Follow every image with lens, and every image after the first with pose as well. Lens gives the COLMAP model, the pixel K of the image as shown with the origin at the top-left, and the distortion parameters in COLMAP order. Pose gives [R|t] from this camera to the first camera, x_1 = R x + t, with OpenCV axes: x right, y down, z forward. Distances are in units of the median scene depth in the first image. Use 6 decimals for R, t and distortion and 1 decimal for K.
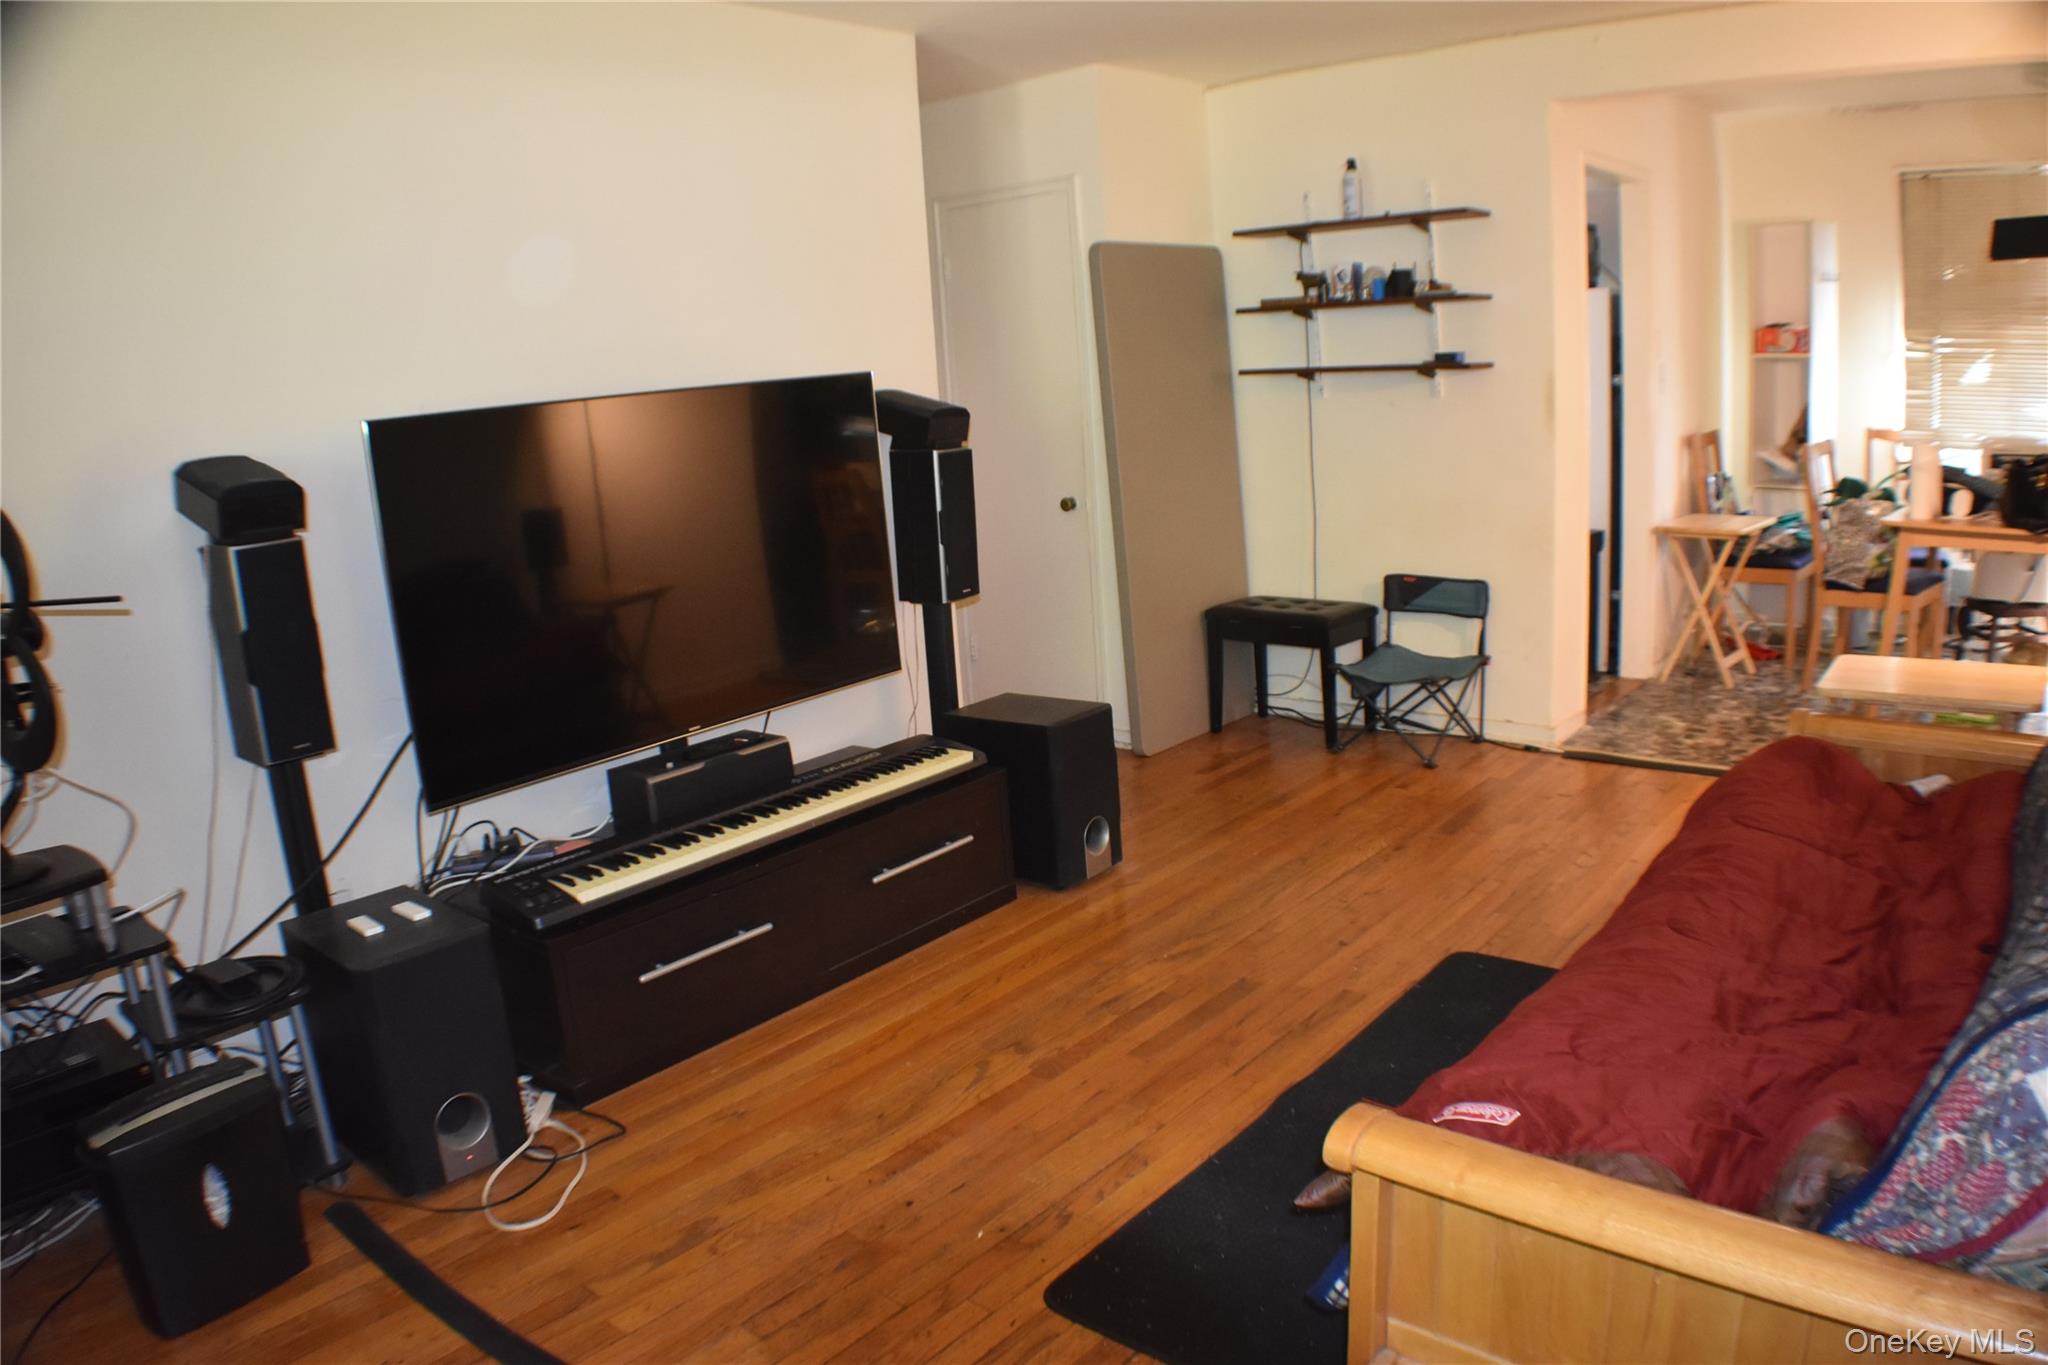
lens RADIAL K [[1427.9, 0, 1024.0], [0, 1427.9, 682.5], [0, 0, 1]] dist [-0.196569, 0.050623]
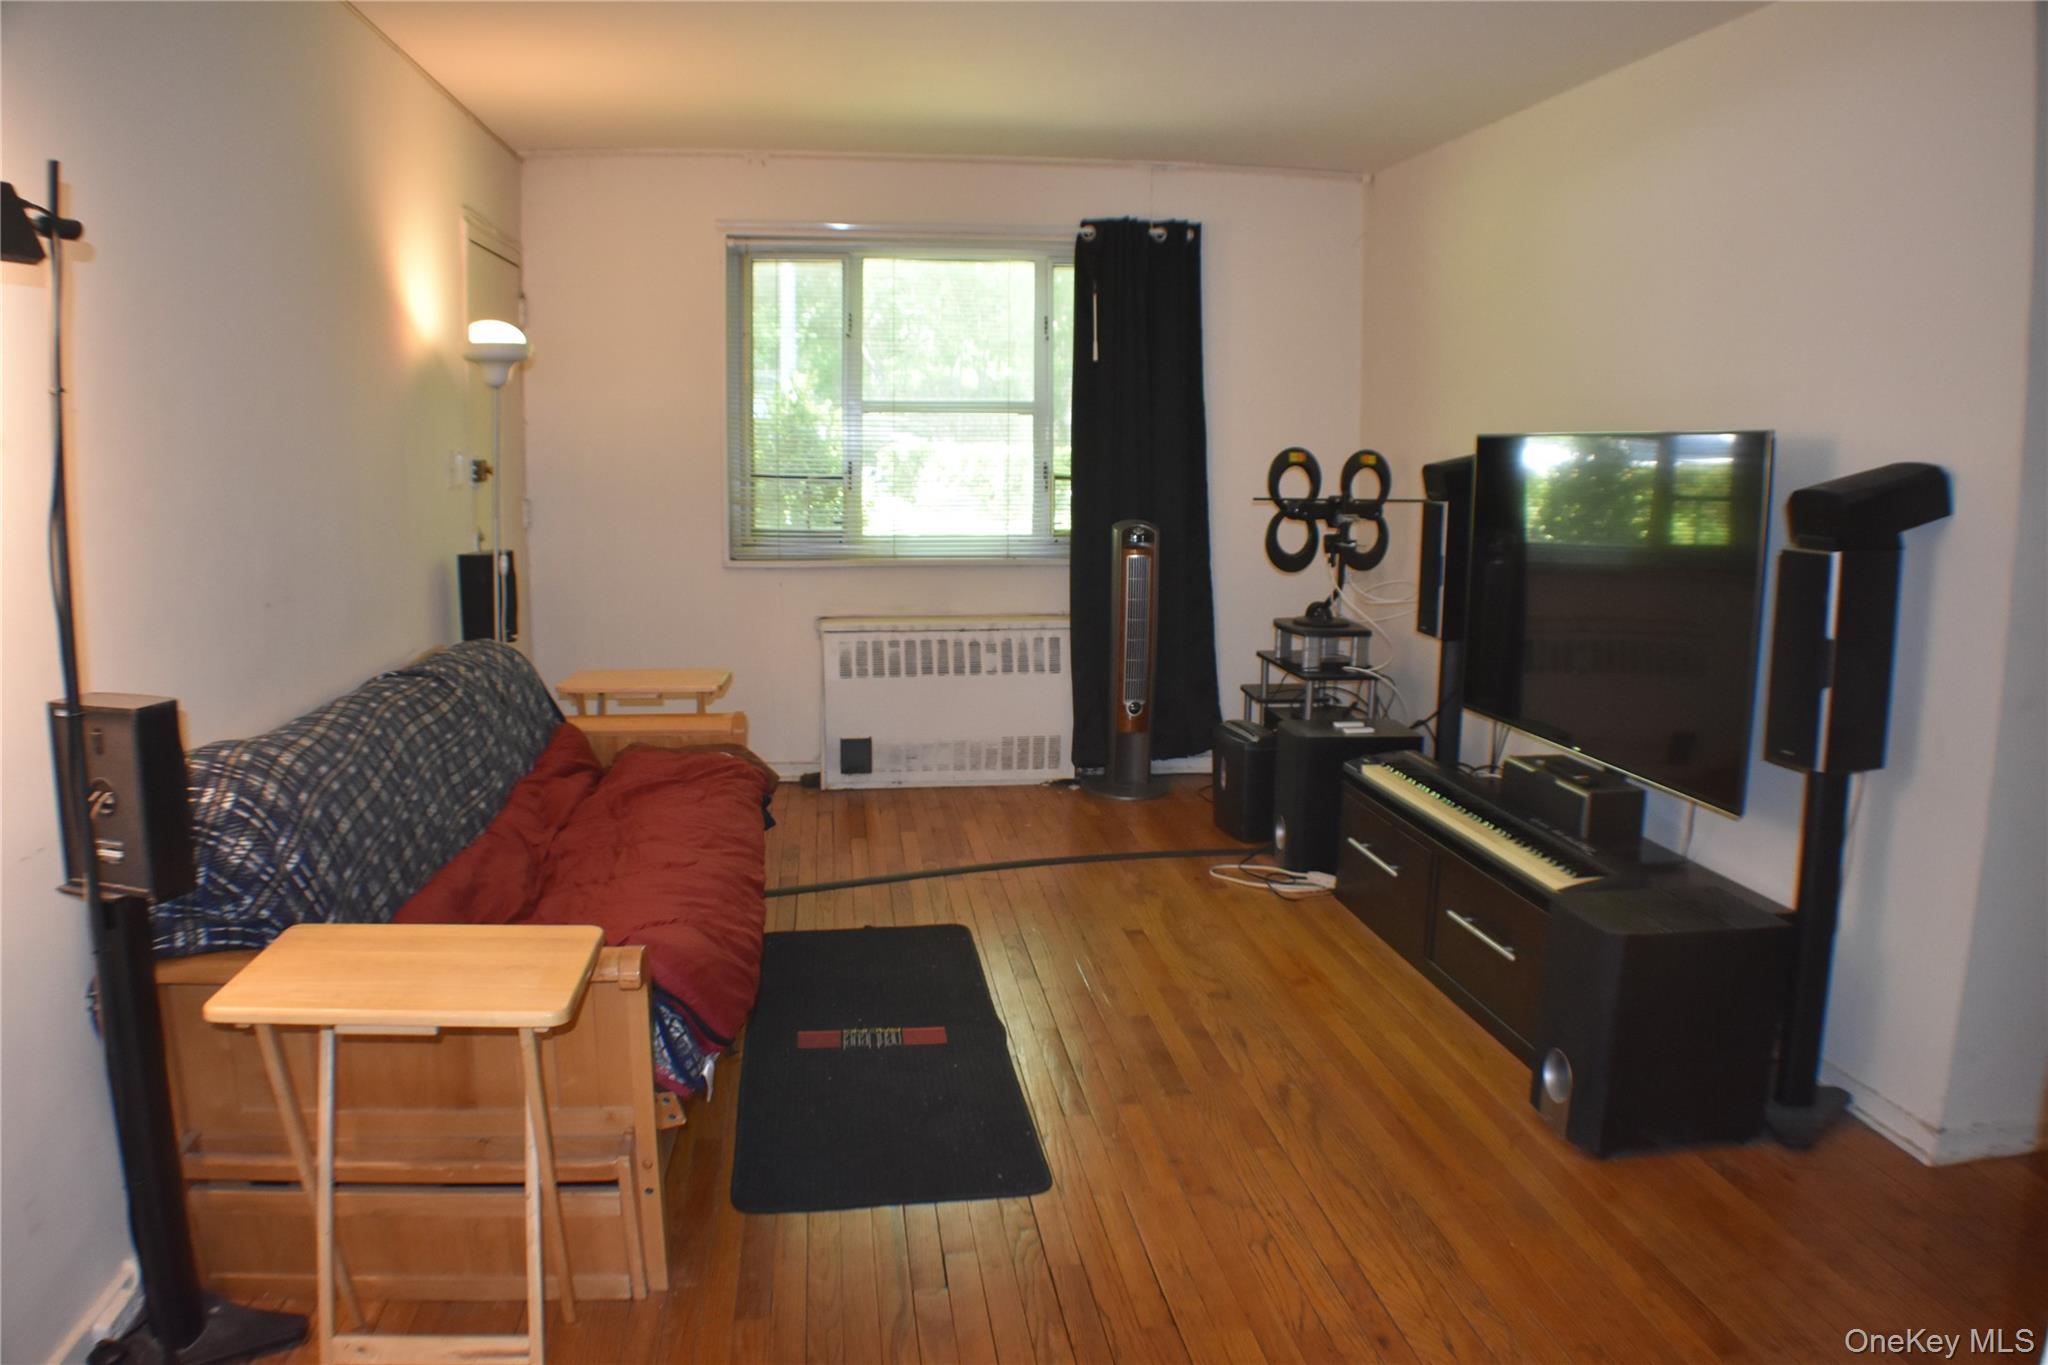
lens RADIAL K [[1474.0, 0, 1037.3], [0, 1474.0, 686.7], [0, 0, 1]] dist [-0.189889, 0.044540]
pose [[-0.665797, 0.173197, -0.725753, 0.840211], [-0.131793, 0.930093, 0.342867, -0.339488], [0.734401, 0.323929, -0.596427, 1.366974]]
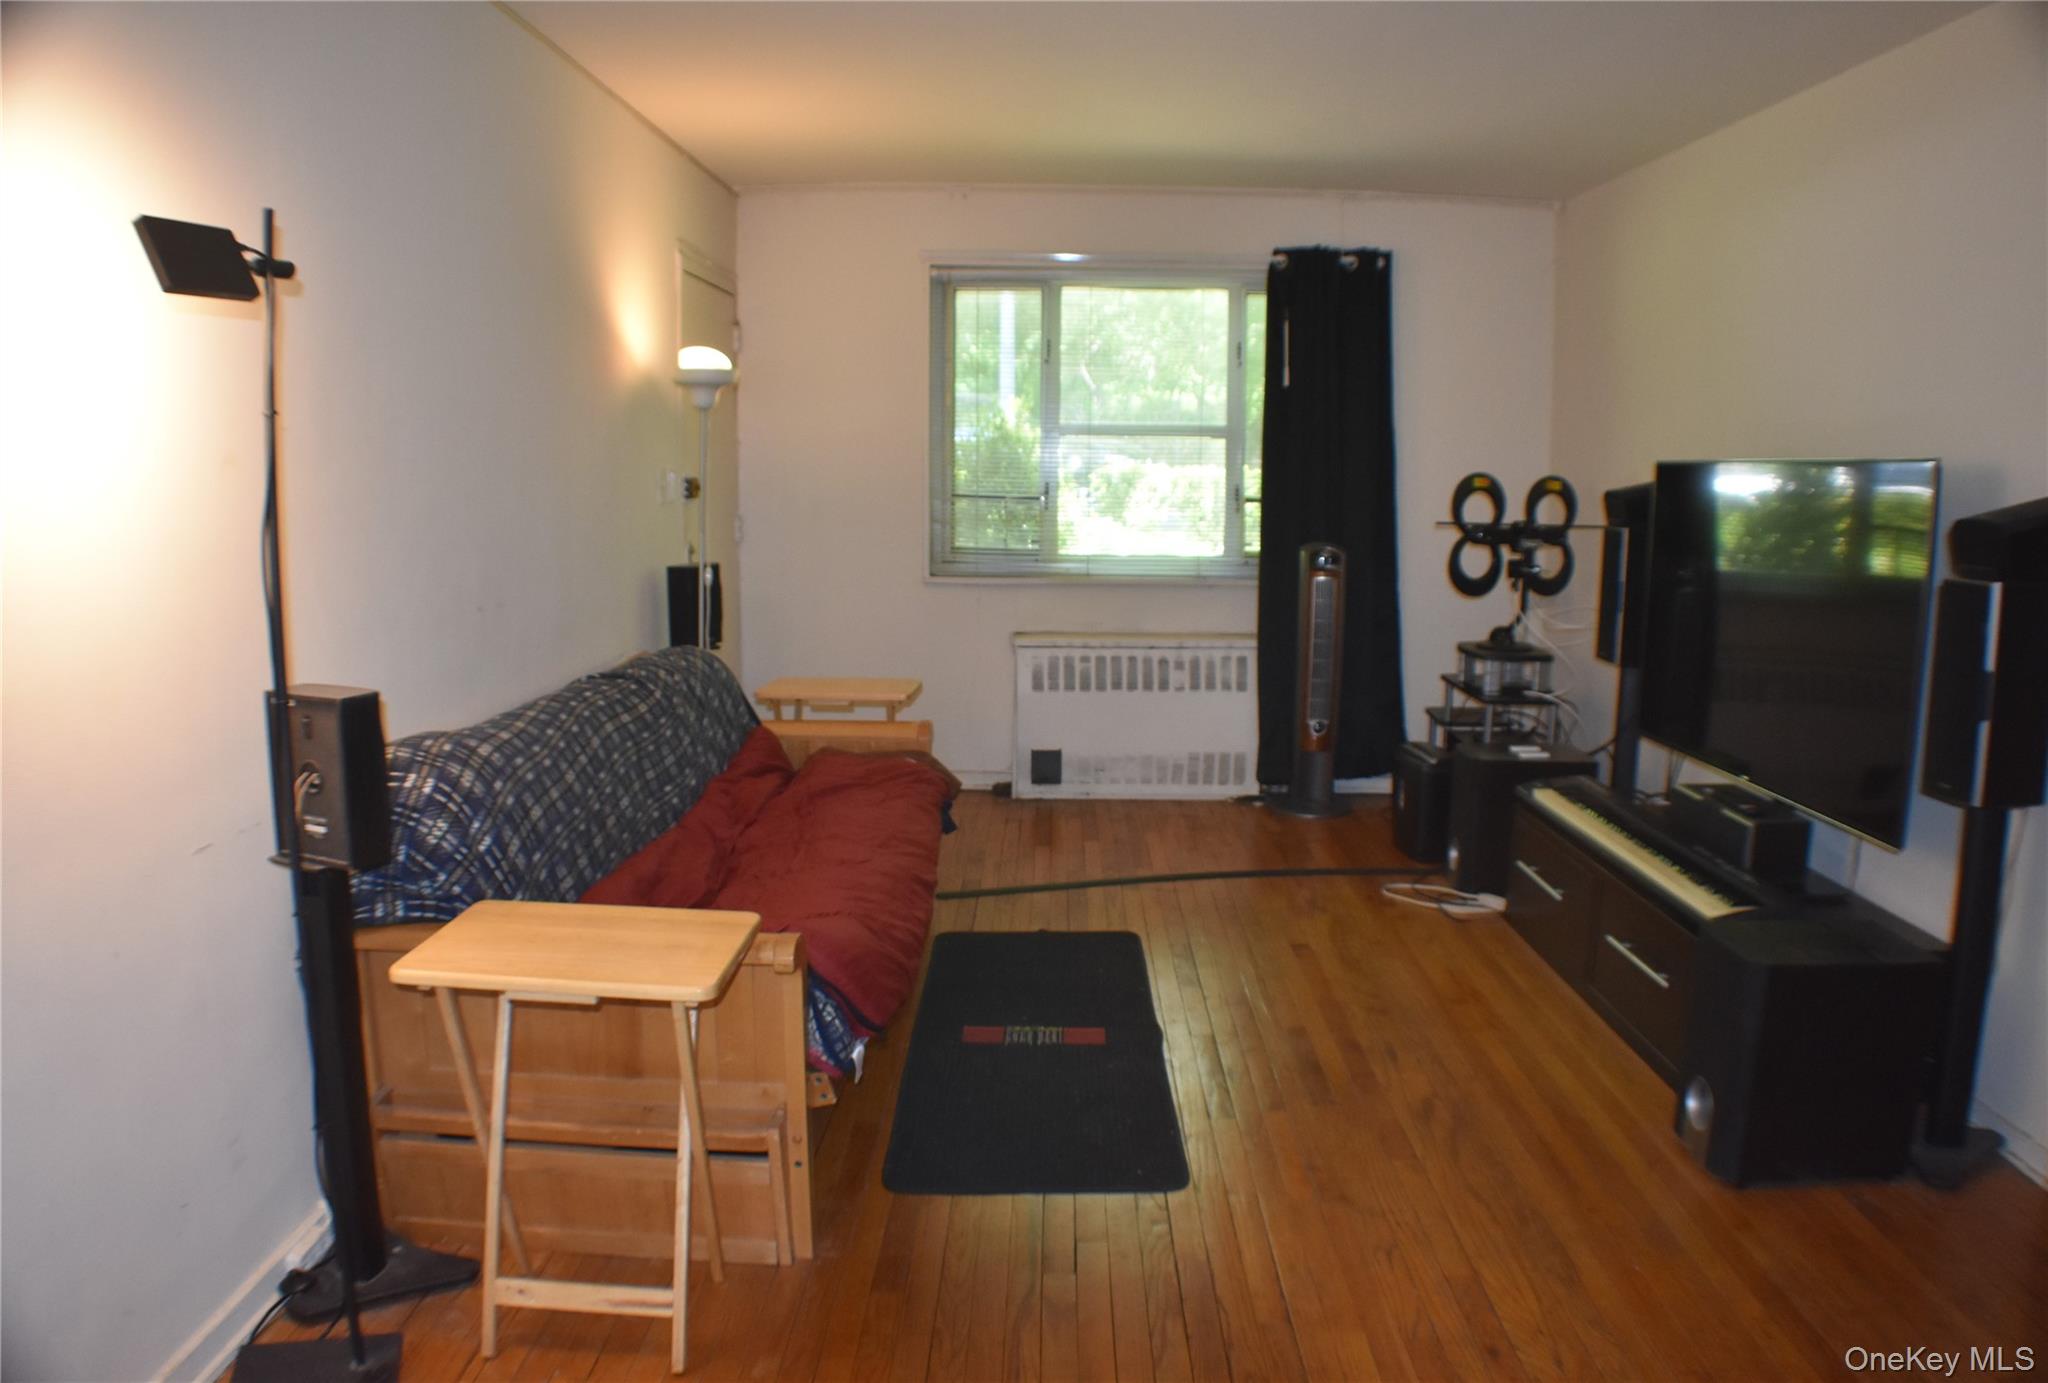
lens RADIAL K [[1446.4, 0, 1042.6], [0, 1446.4, 695.2], [0, 0, 1]] dist [-0.192977, 0.043036]
pose [[-0.768352, 0.151670, -0.621797, 0.826799], [-0.102852, 0.929630, 0.353850, -0.346861], [0.631710, 0.335835, -0.698683, 1.403685]]
